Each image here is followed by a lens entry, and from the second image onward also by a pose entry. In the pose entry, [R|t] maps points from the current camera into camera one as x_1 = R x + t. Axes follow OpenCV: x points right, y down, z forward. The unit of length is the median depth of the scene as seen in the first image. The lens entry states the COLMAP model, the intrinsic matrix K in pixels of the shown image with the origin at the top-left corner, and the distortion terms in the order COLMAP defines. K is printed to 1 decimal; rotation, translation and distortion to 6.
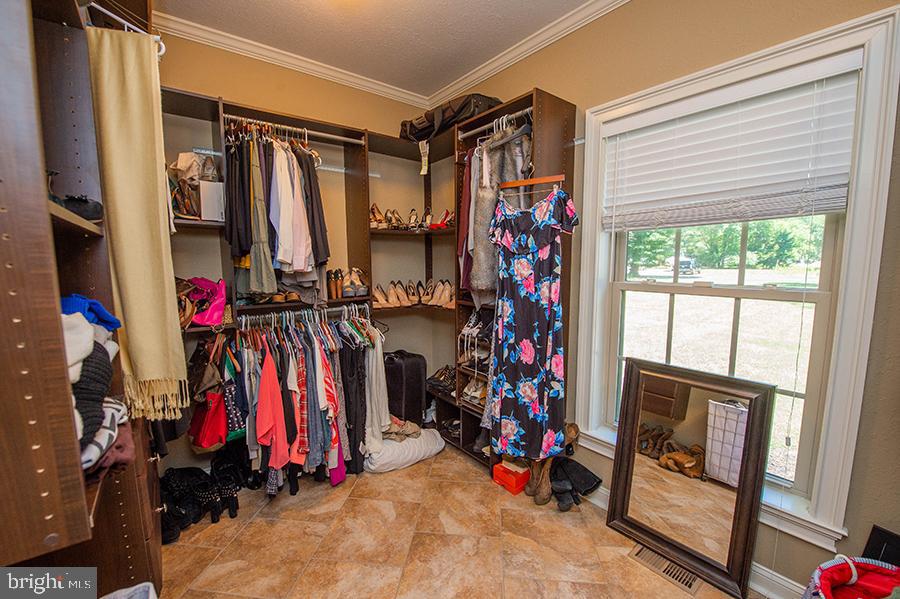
lens RADIAL K [[364.5, 0, 449.1], [0, 364.5, 302.1], [0, 0, 1]] dist [-0.013101, -0.003394]
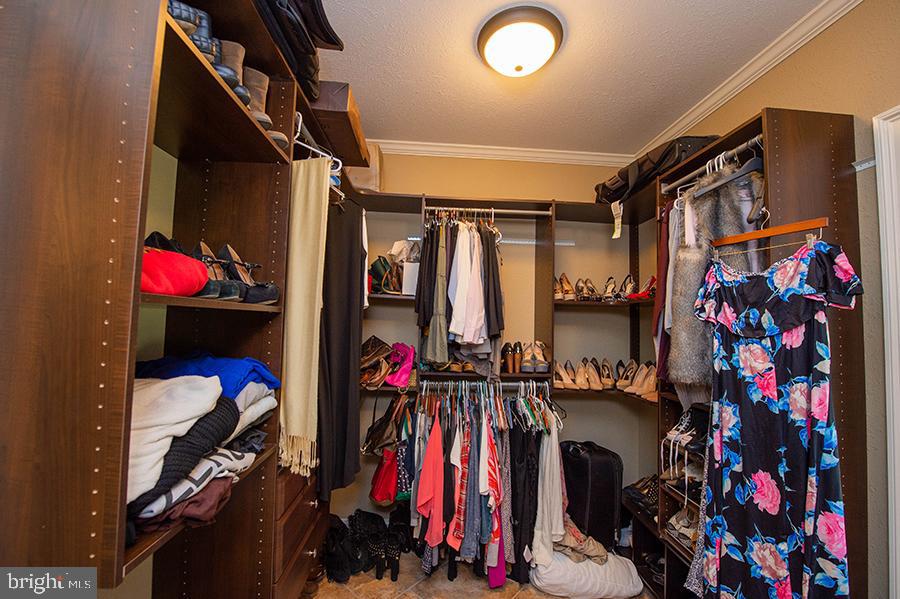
lens RADIAL K [[364.5, 0, 449.1], [0, 364.5, 302.1], [0, 0, 1]] dist [-0.013101, -0.003394]
pose [[0.819194, -0.004015, -0.573503, 0.114749], [-0.100707, 0.983431, -0.150736, -0.036705], [0.564605, 0.181237, 0.805217, 0.125847]]
